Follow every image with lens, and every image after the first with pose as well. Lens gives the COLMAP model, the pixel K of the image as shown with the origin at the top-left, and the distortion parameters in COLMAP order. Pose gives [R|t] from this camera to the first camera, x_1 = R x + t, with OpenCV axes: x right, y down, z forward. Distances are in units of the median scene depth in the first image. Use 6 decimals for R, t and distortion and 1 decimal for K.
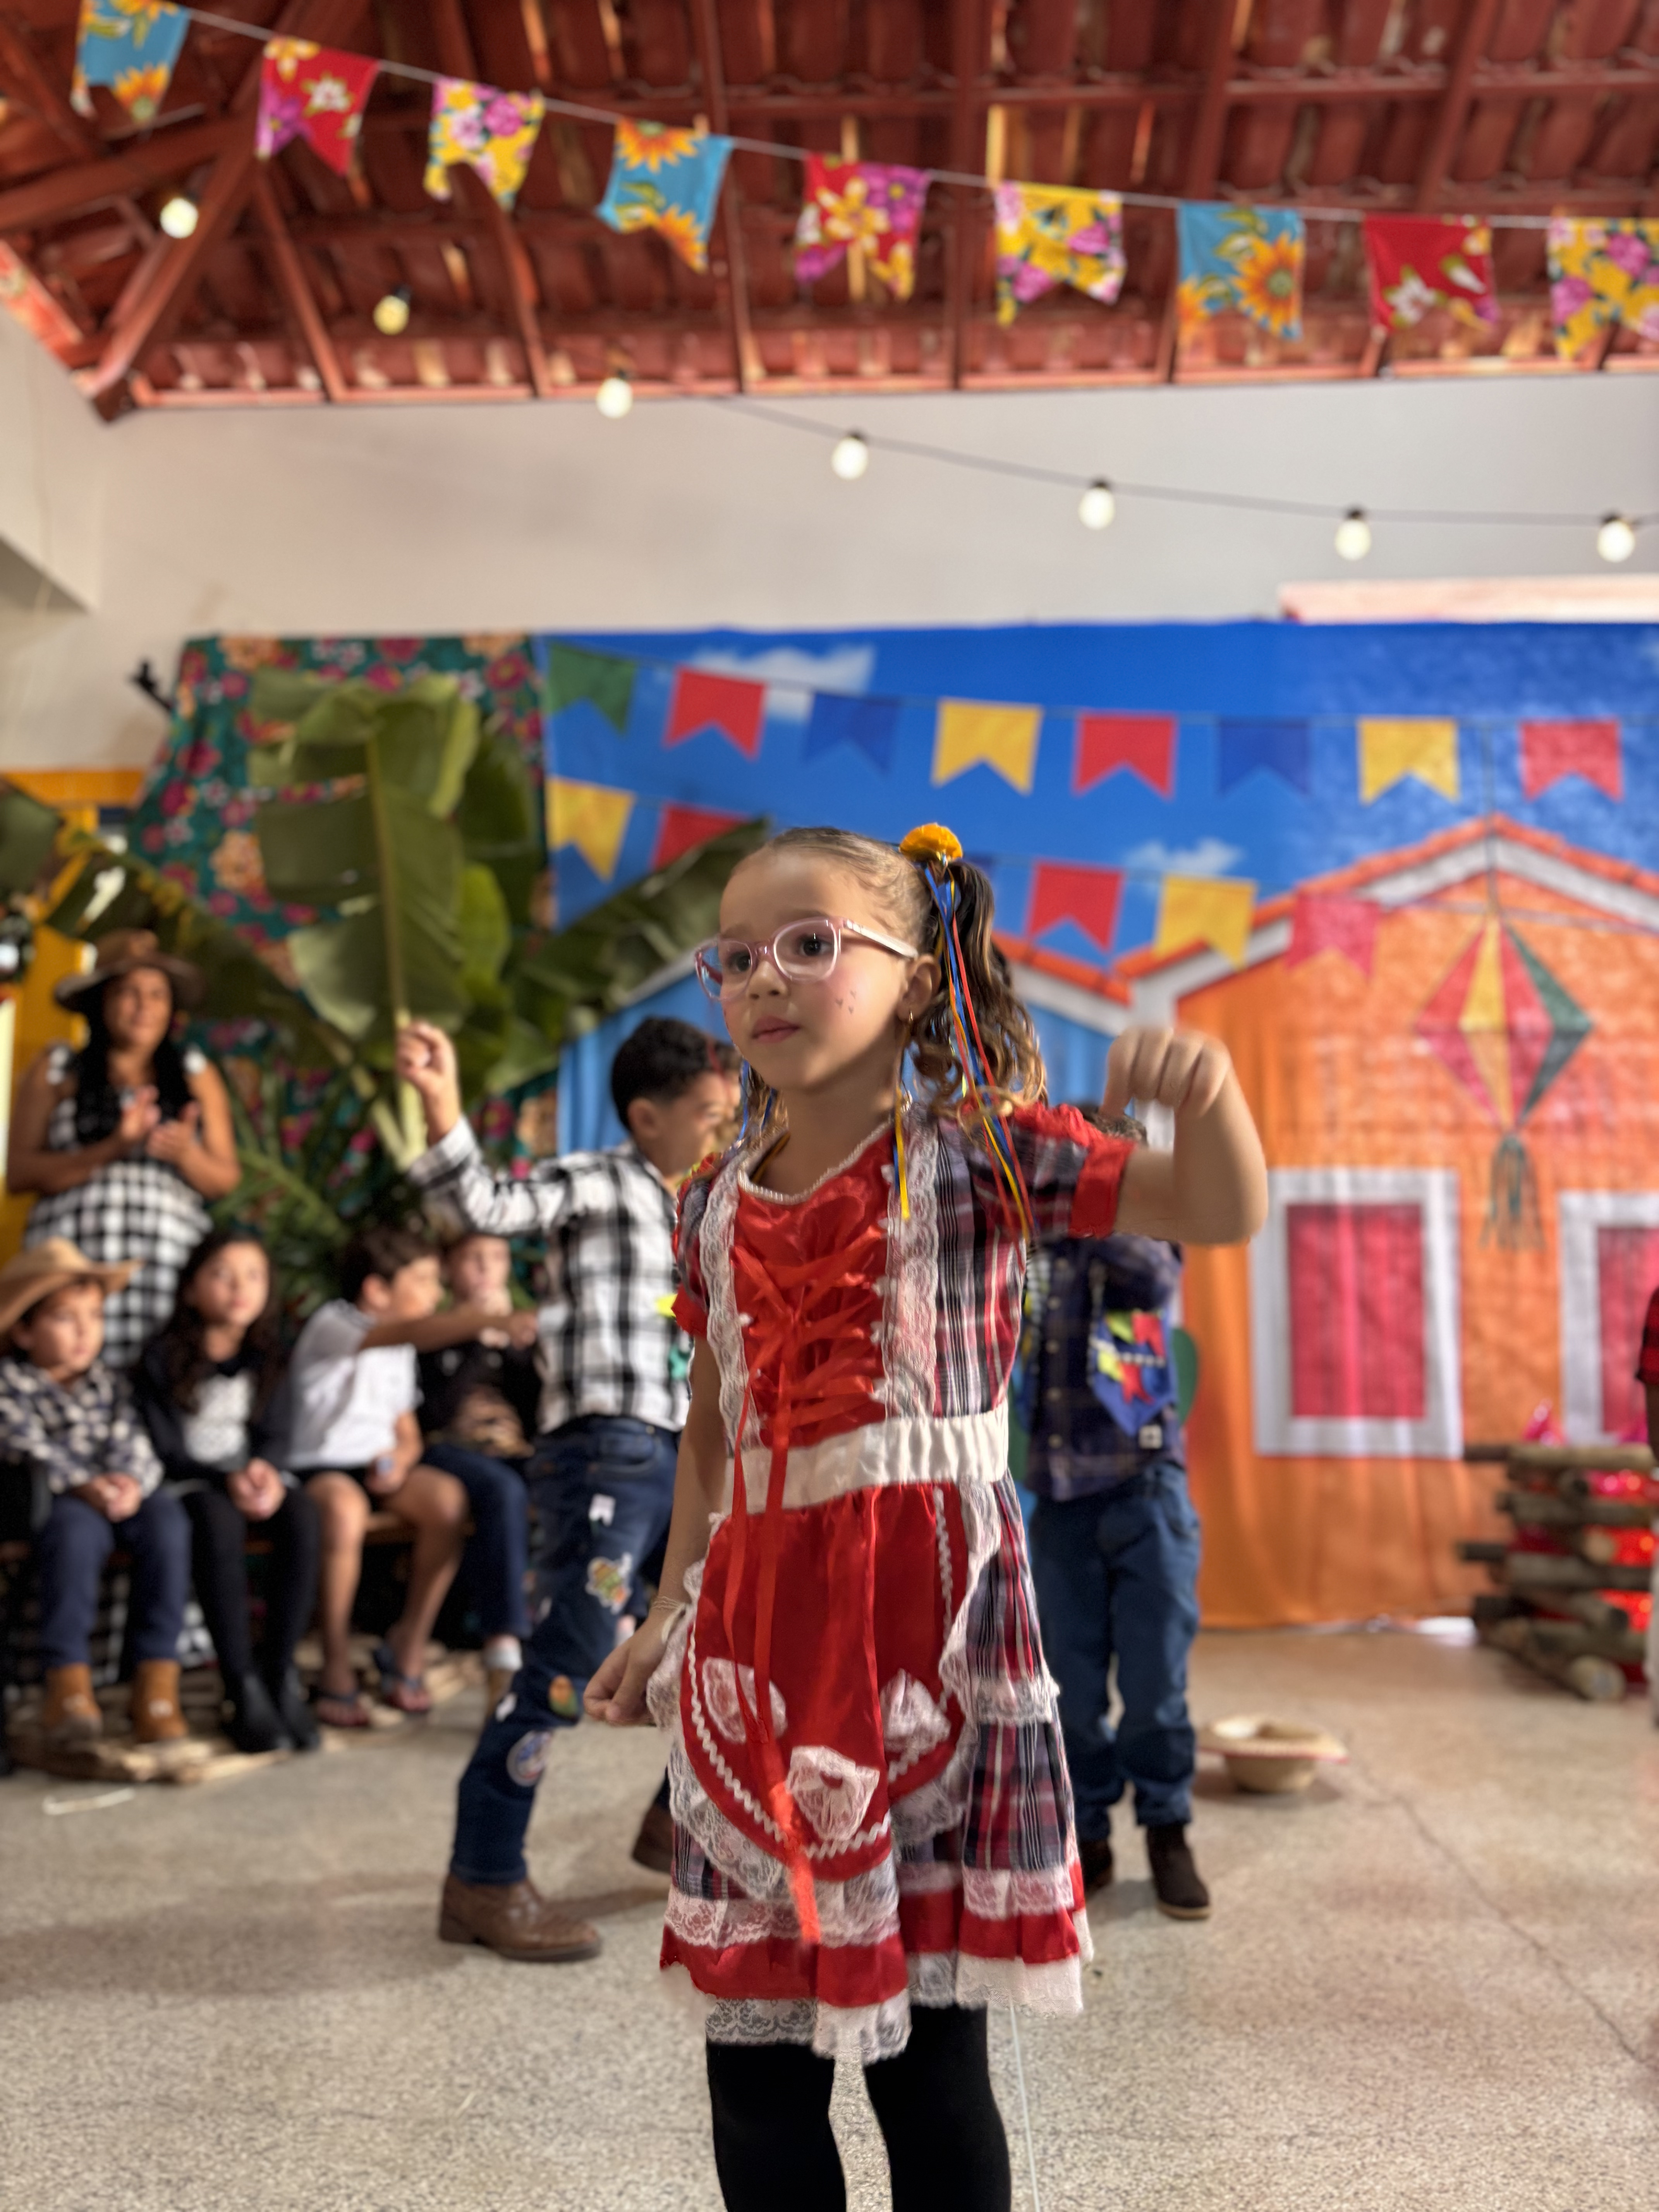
lens RADIAL K [[1671.6, 0, 843.8], [0, 1671.6, 1078.0], [0, 0, 1]] dist [0.026380, -0.029001]
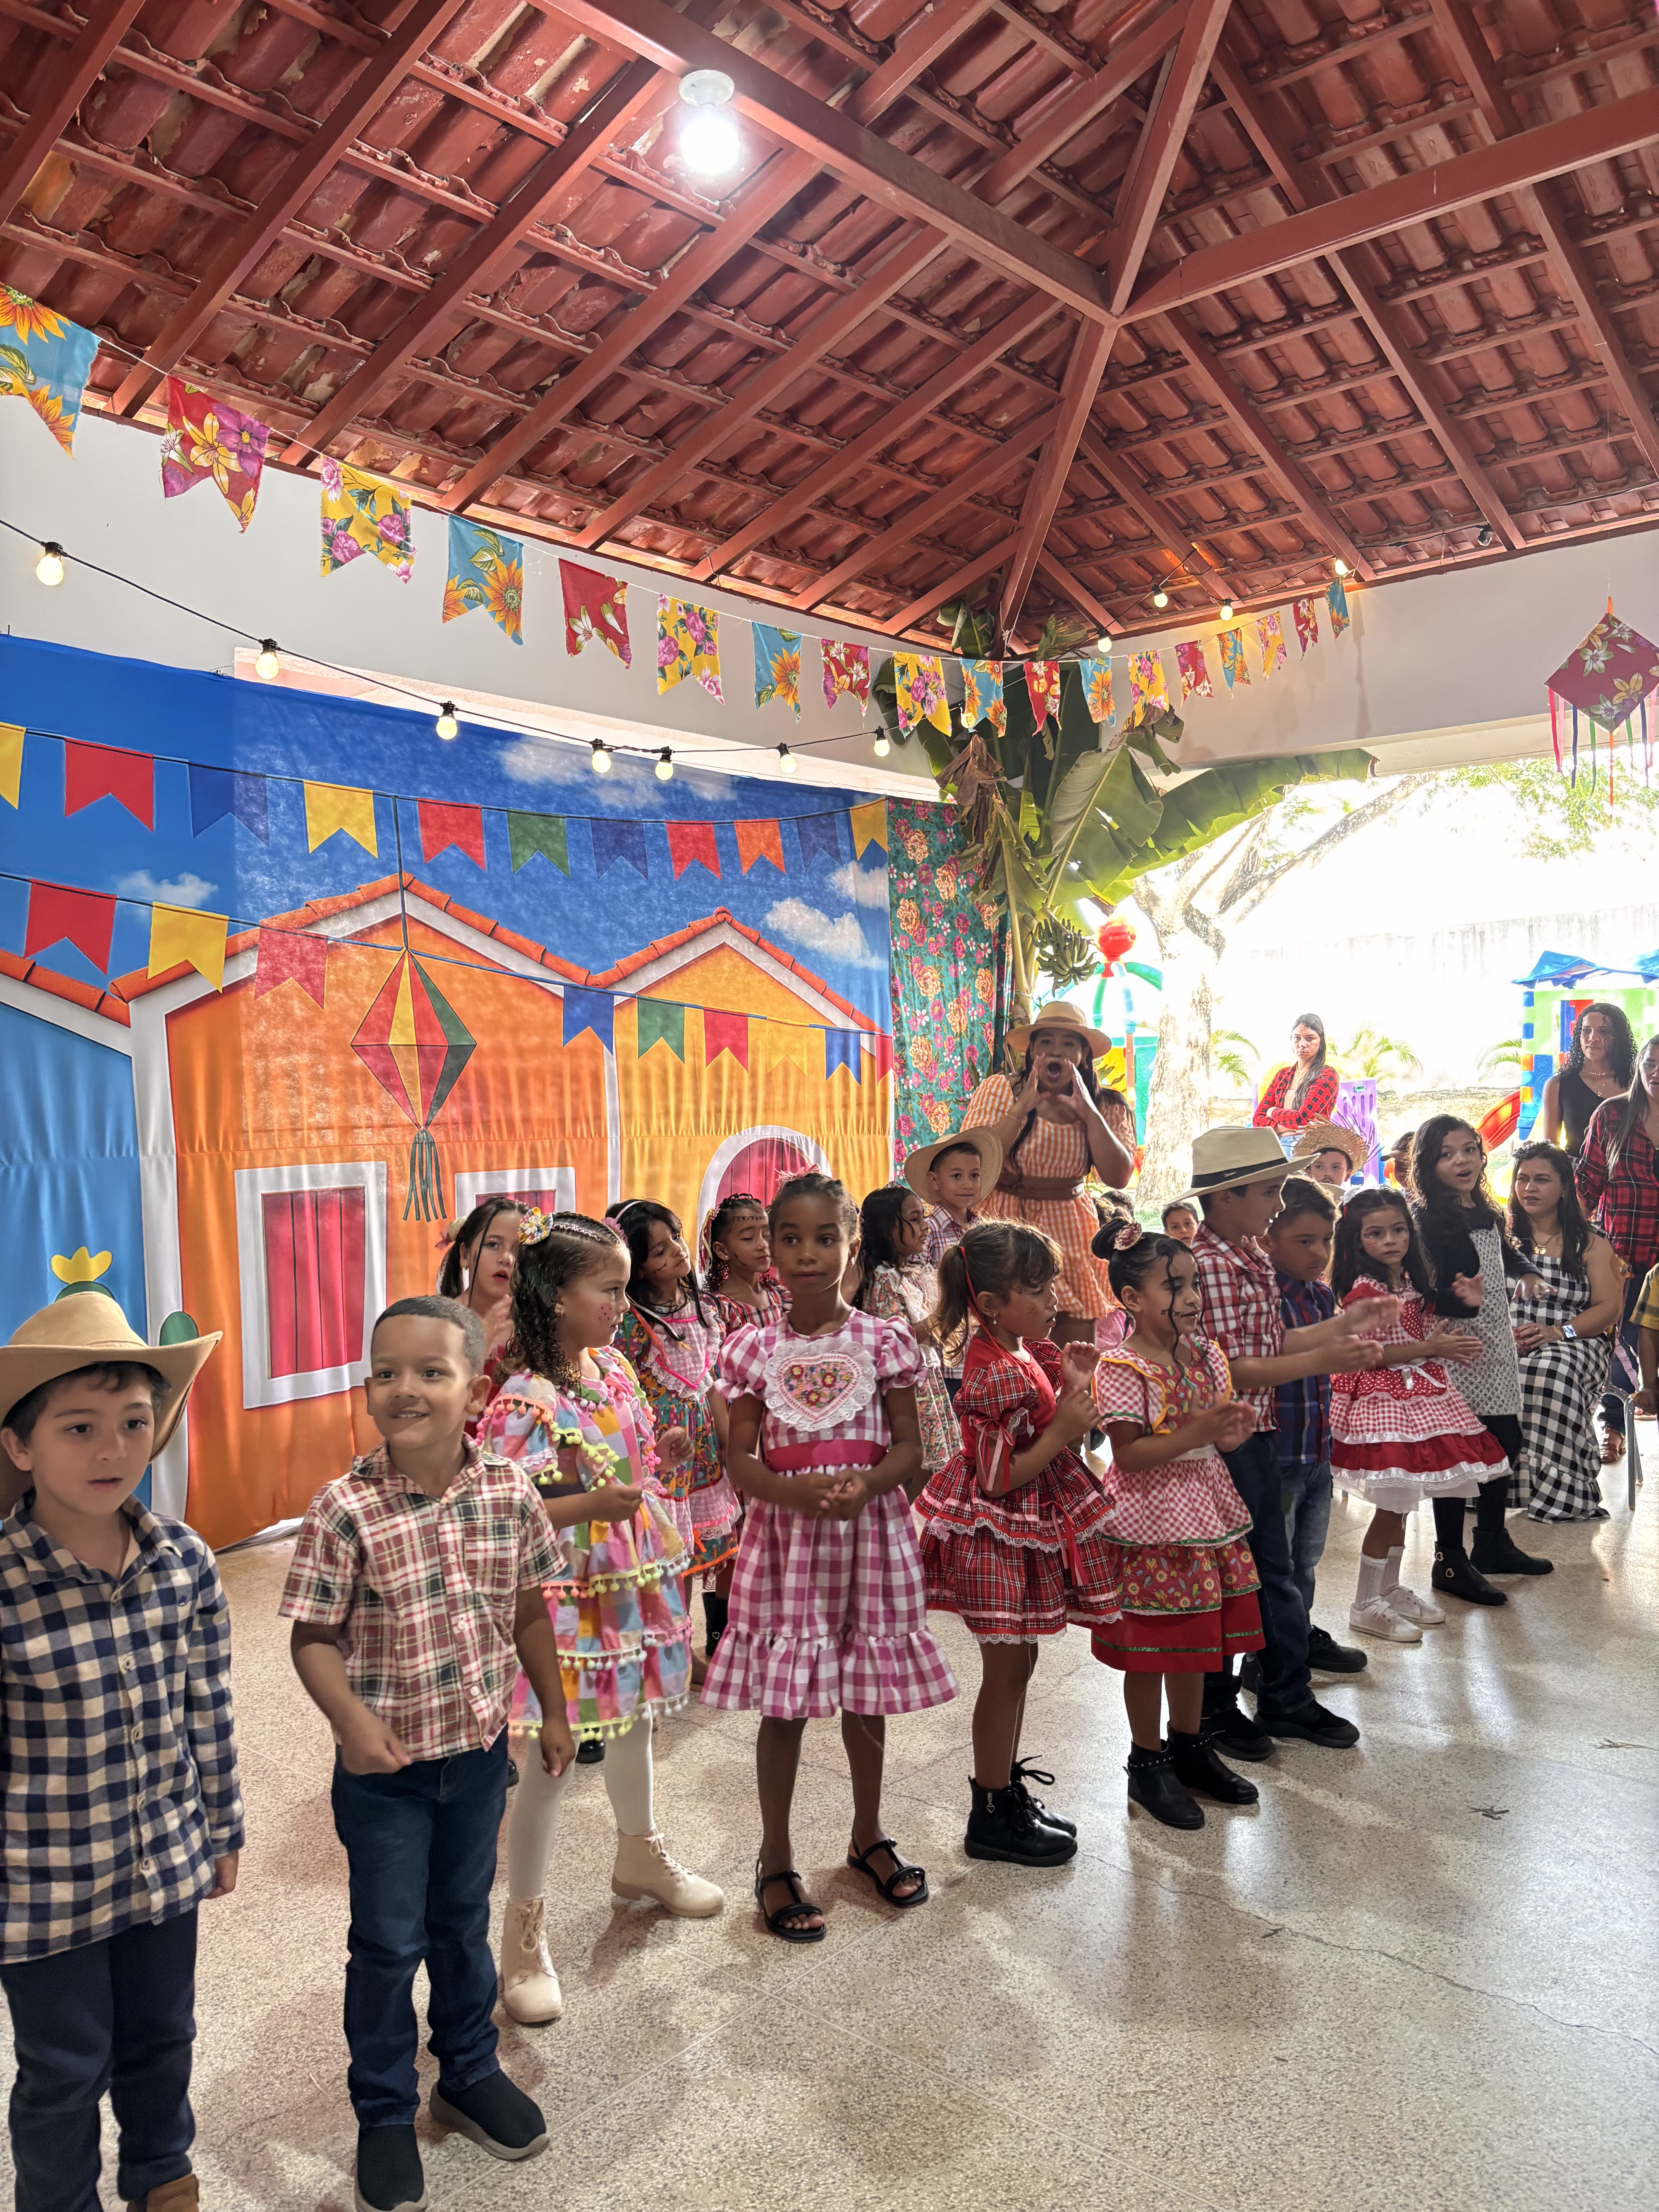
lens RADIAL K [[1671.6, 0, 843.8], [0, 1671.6, 1078.0], [0, 0, 1]] dist [0.026380, -0.029001]
pose [[0.628502, -0.016314, 0.777637, -0.406963], [-0.076544, 0.993630, 0.082710, -0.139753], [-0.774033, -0.111507, 0.623249, -0.062813]]
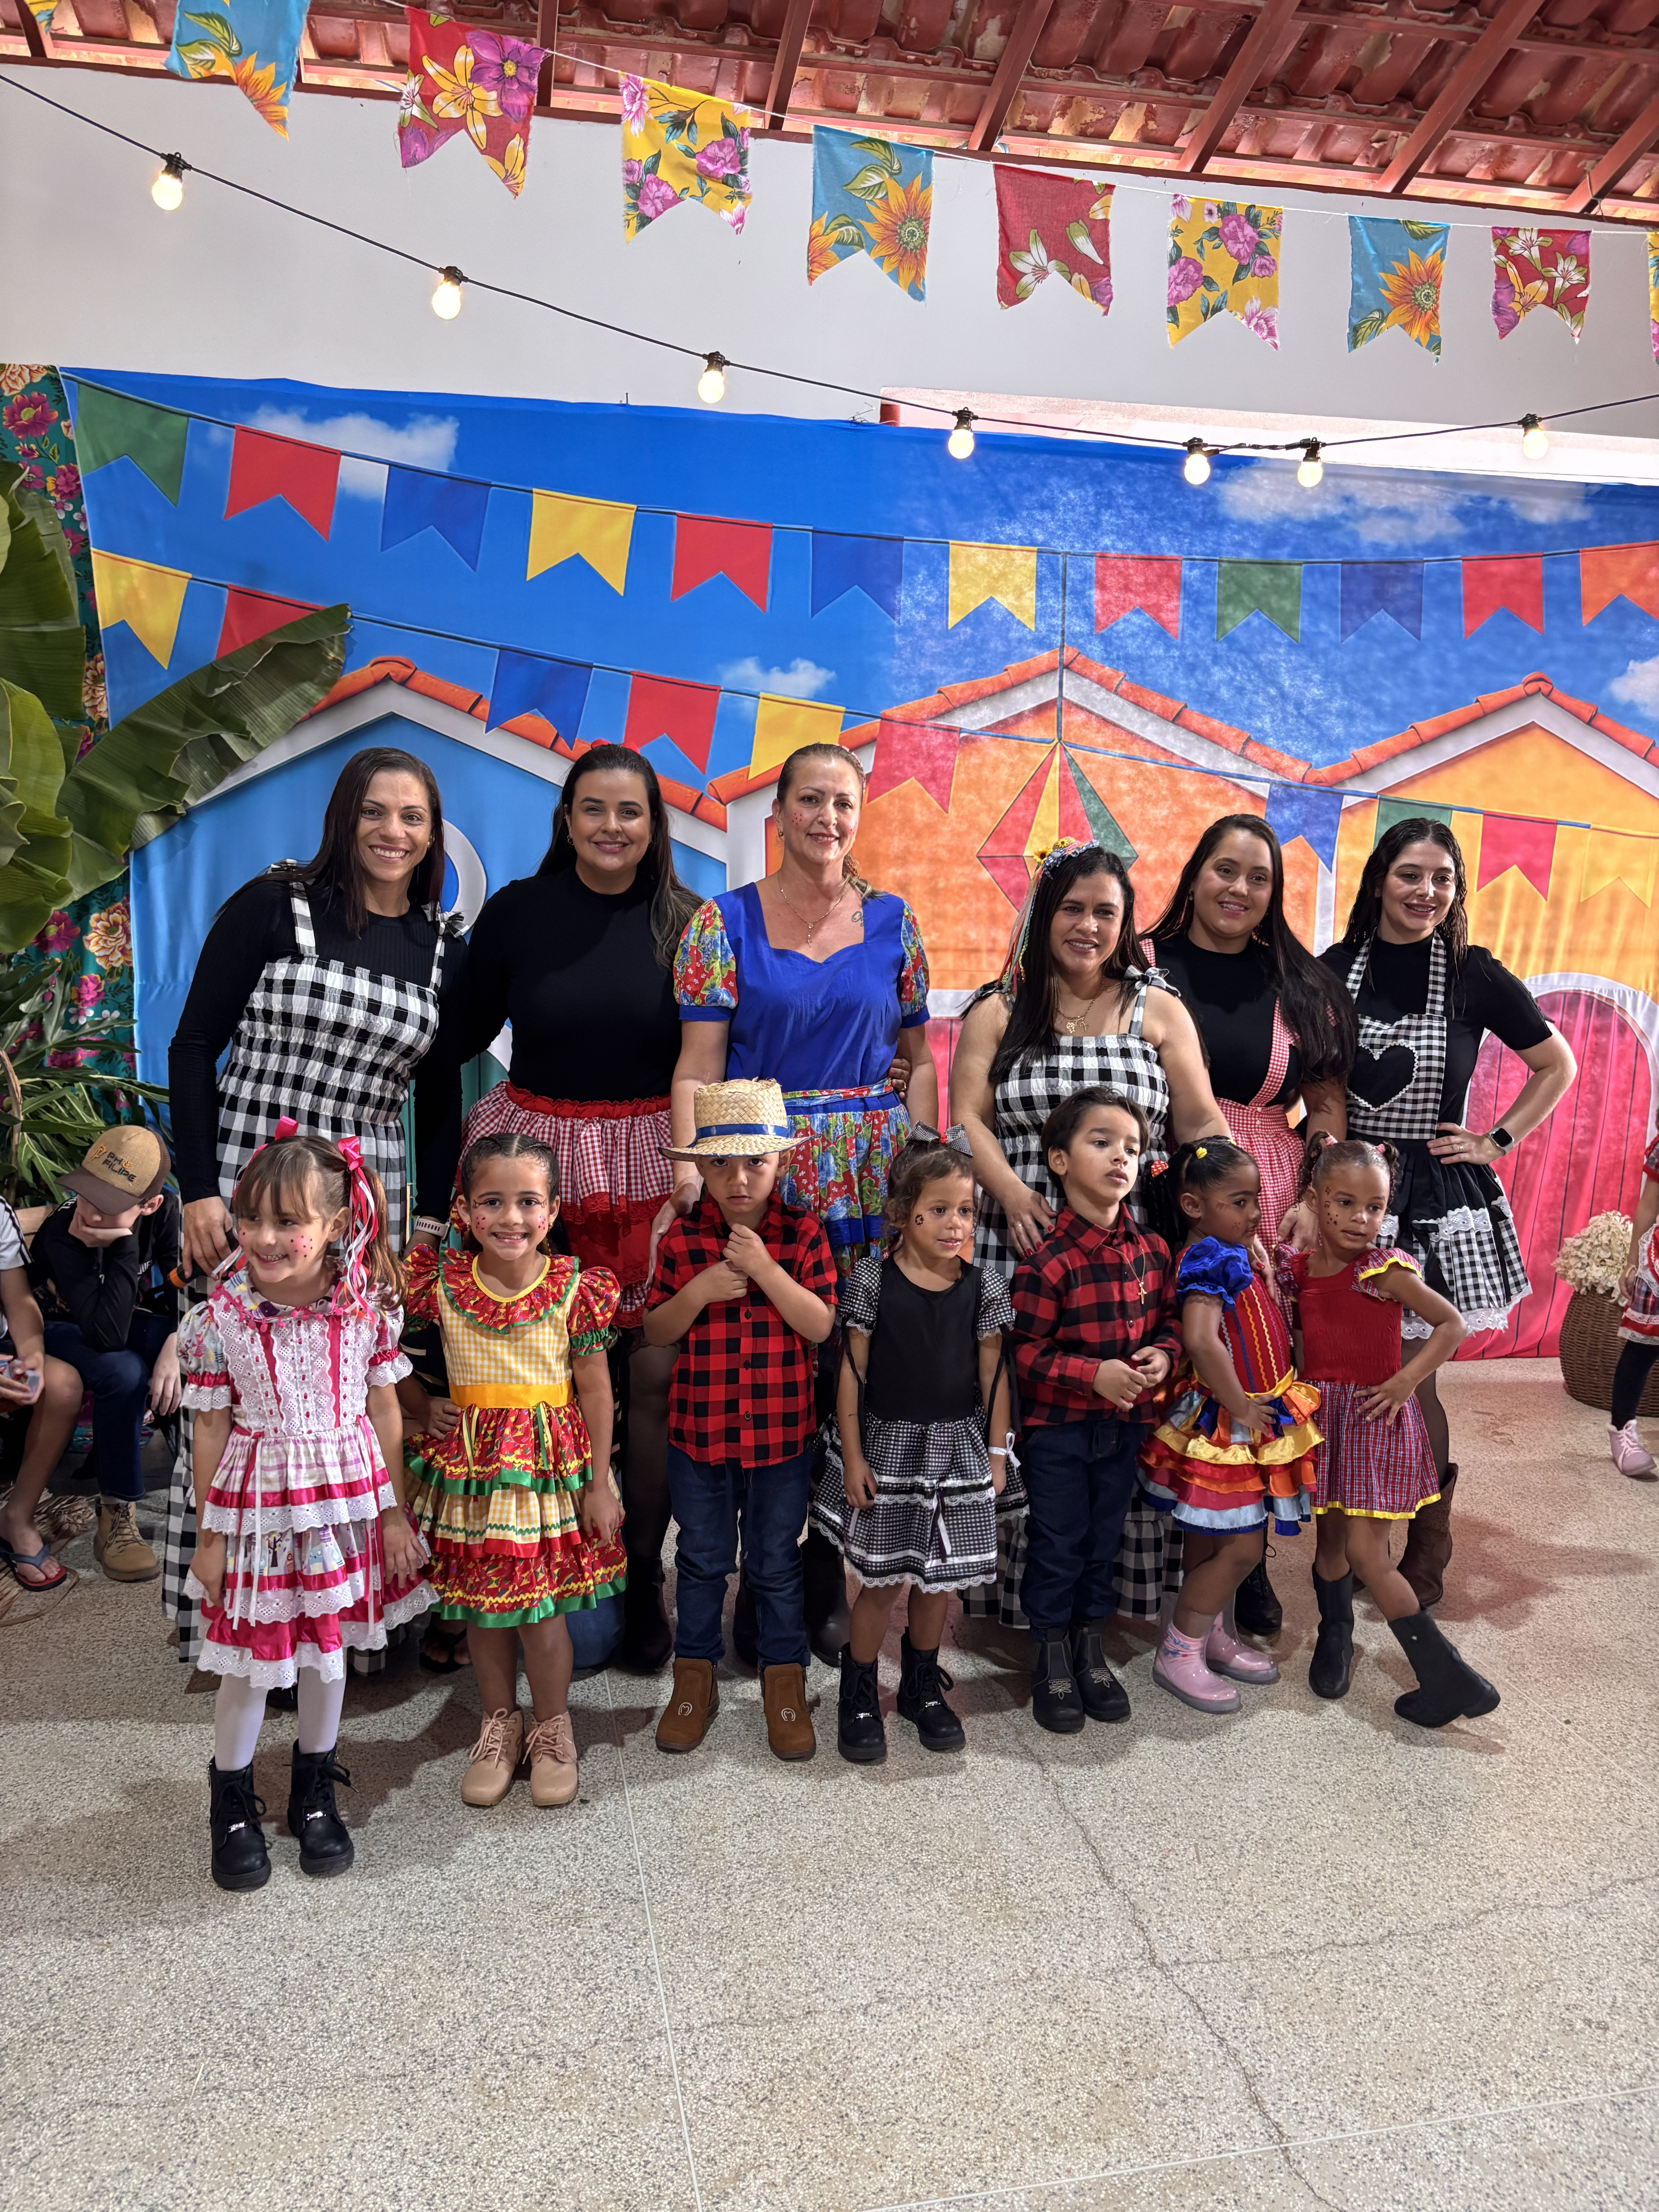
lens RADIAL K [[1672.9, 0, 817.1], [0, 1672.9, 1106.5], [0, 0, 1]] dist [0.008486, -0.016707]
pose [[0.969081, -0.025442, 0.245426, -0.028788], [-0.038886, 0.966491, 0.253738, -0.145266], [-0.243658, -0.255436, 0.935619, -0.015622]]
